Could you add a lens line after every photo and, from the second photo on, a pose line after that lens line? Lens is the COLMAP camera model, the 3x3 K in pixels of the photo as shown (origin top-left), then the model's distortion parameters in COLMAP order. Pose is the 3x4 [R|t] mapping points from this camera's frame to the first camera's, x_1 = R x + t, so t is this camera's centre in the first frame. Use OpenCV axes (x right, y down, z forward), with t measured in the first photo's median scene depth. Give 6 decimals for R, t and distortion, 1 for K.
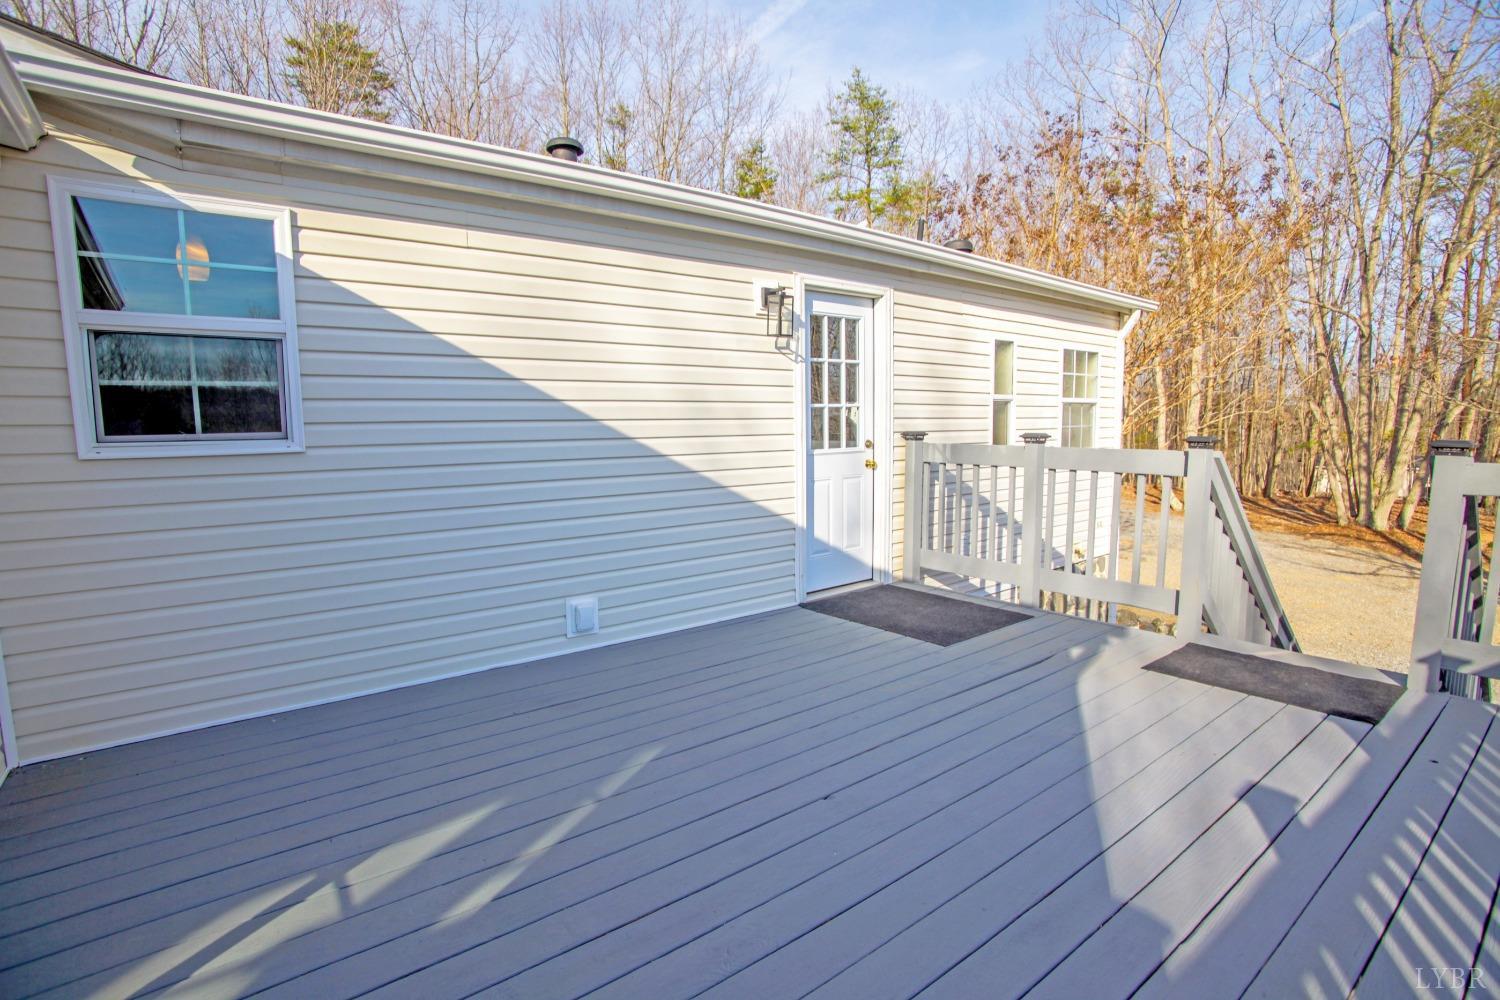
lens RADIAL K [[738.5, 0, 745.5], [0, 738.5, 505.0], [0, 0, 1]] dist [-0.083272, 0.031909]
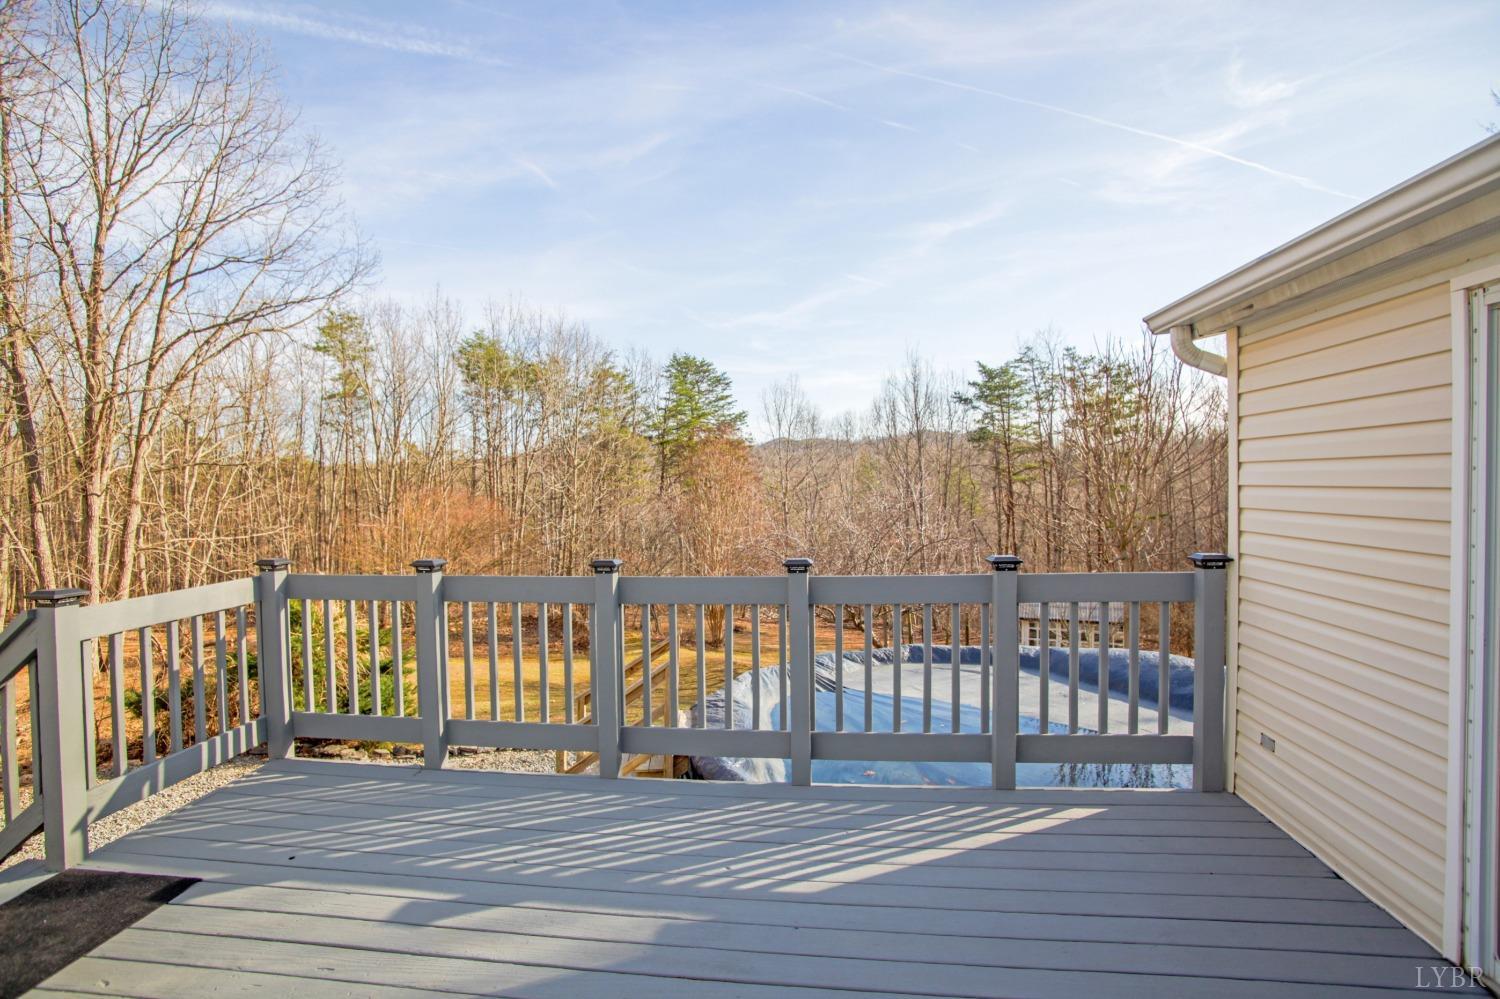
lens RADIAL K [[738.5, 0, 745.8], [0, 738.5, 497.3], [0, 0, 1]] dist [-0.083272, 0.031909]
pose [[-0.698607, -0.000109, 0.715505, -0.327921], [0.107033, 0.988732, 0.104656, -0.230100], [-0.707455, 0.149696, -0.690724, 1.042269]]
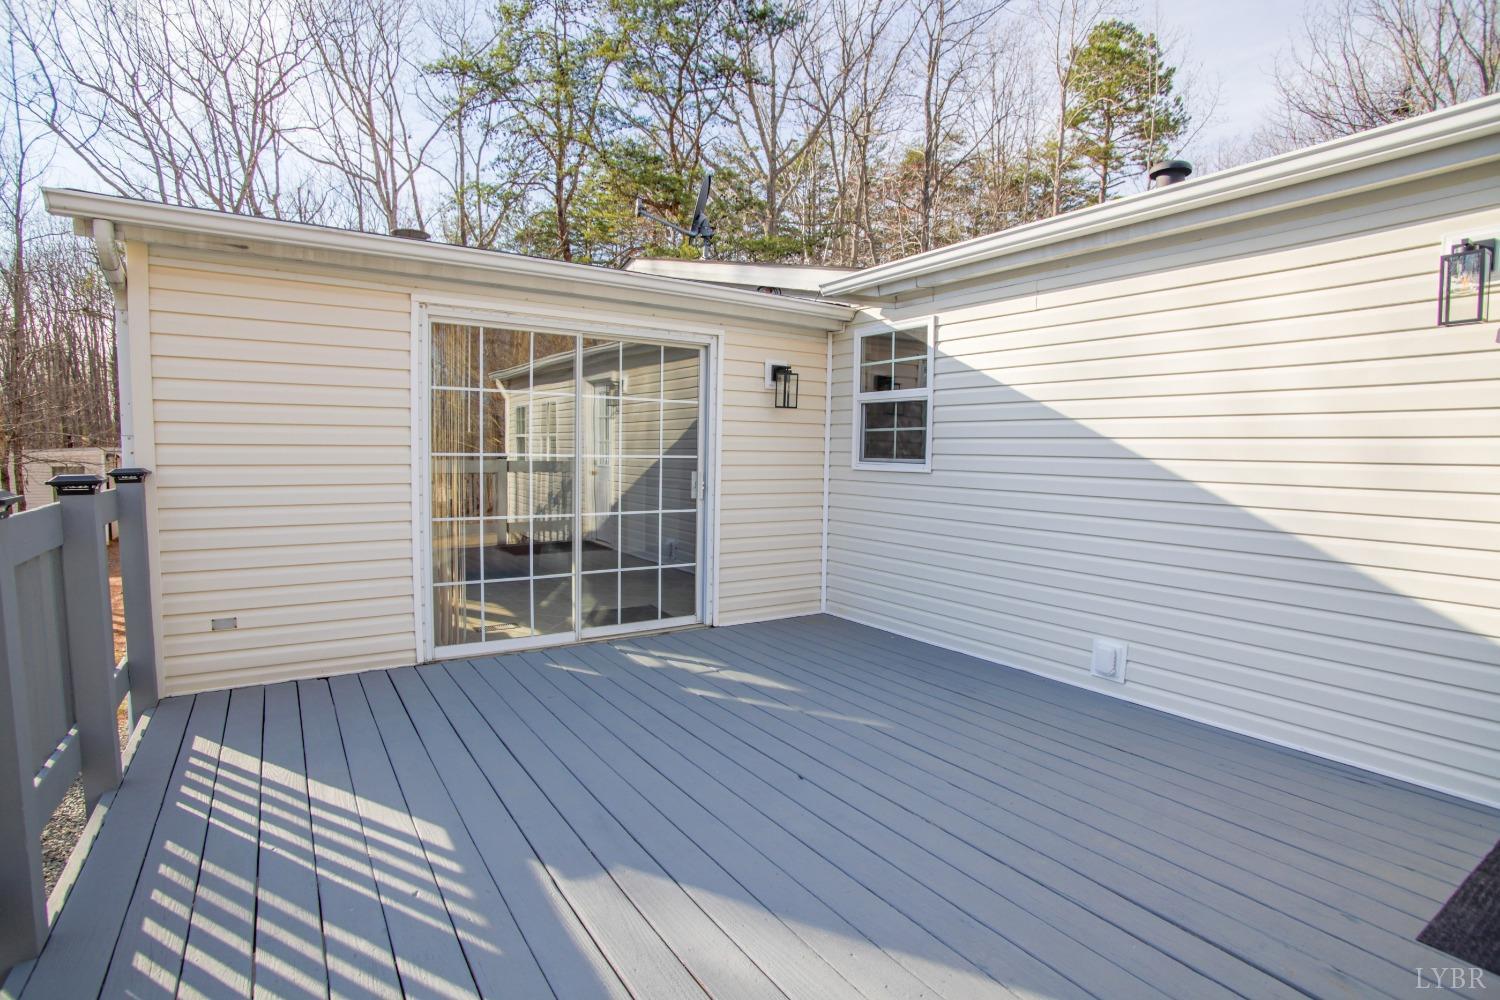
lens RADIAL K [[738.5, 0, 737.3], [0, 738.5, 504.6], [0, 0, 1]] dist [-0.083272, 0.031909]
pose [[-0.087671, 0.079812, -0.992947, 1.026607], [-0.126049, 0.987884, 0.090534, -0.102282], [0.988142, 0.133097, -0.076549, 0.765804]]
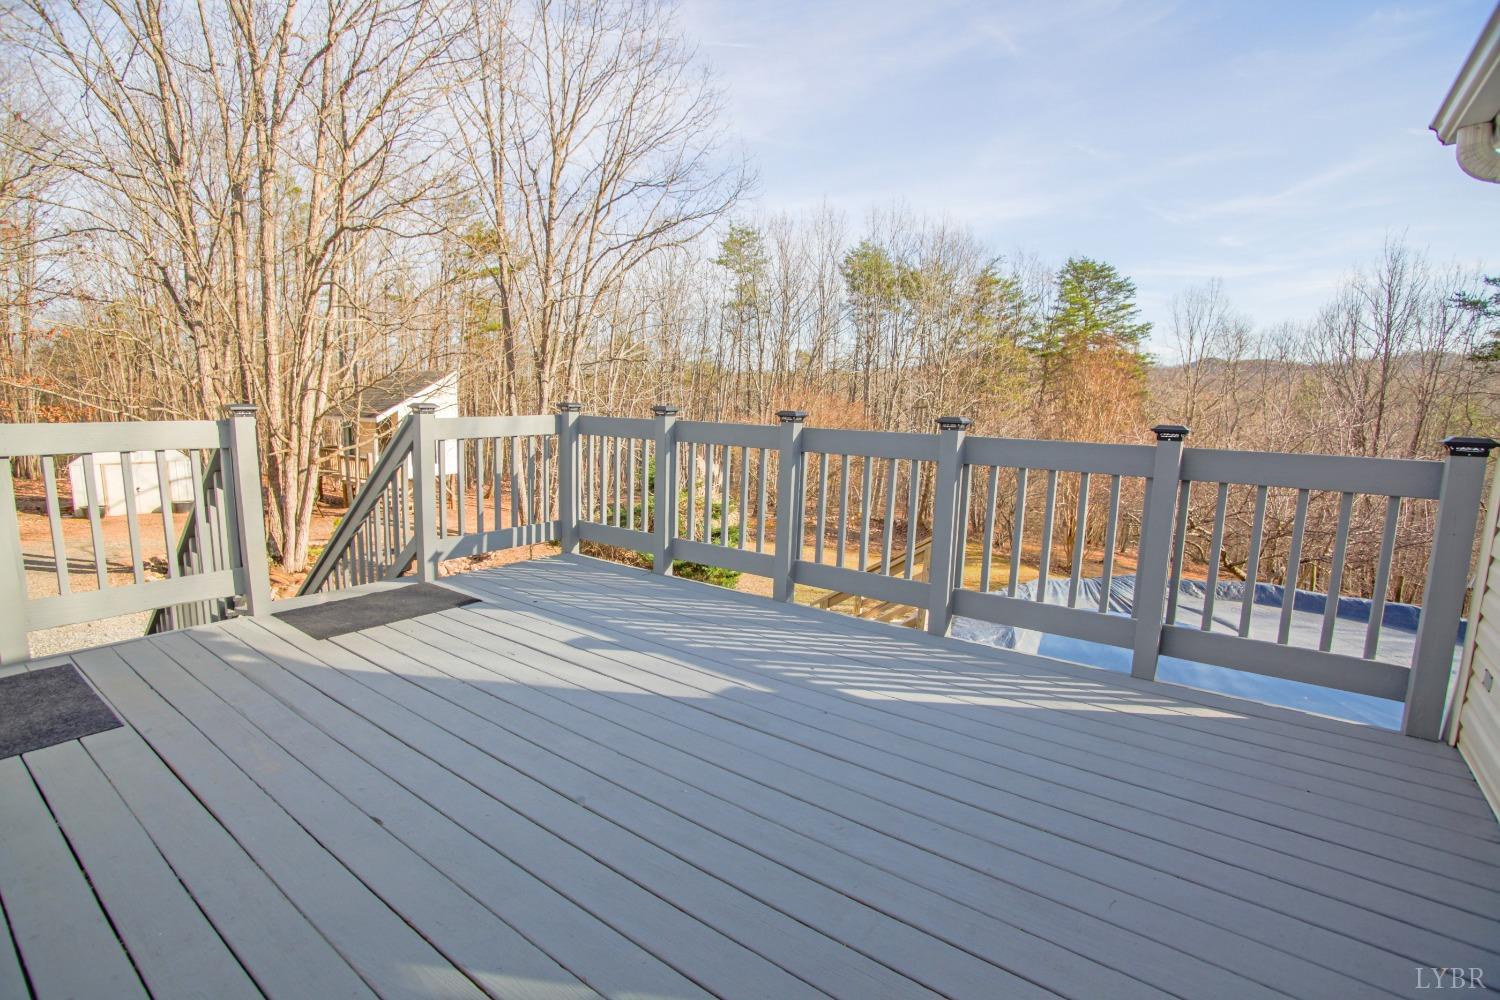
lens RADIAL K [[738.5, 0, 741.4], [0, 738.5, 500.2], [0, 0, 1]] dist [-0.083272, 0.031909]
pose [[-0.249316, -0.140738, 0.958141, -0.642137], [0.095952, 0.980925, 0.169053, -0.093088], [-0.963657, 0.134083, -0.231056, 0.792431]]
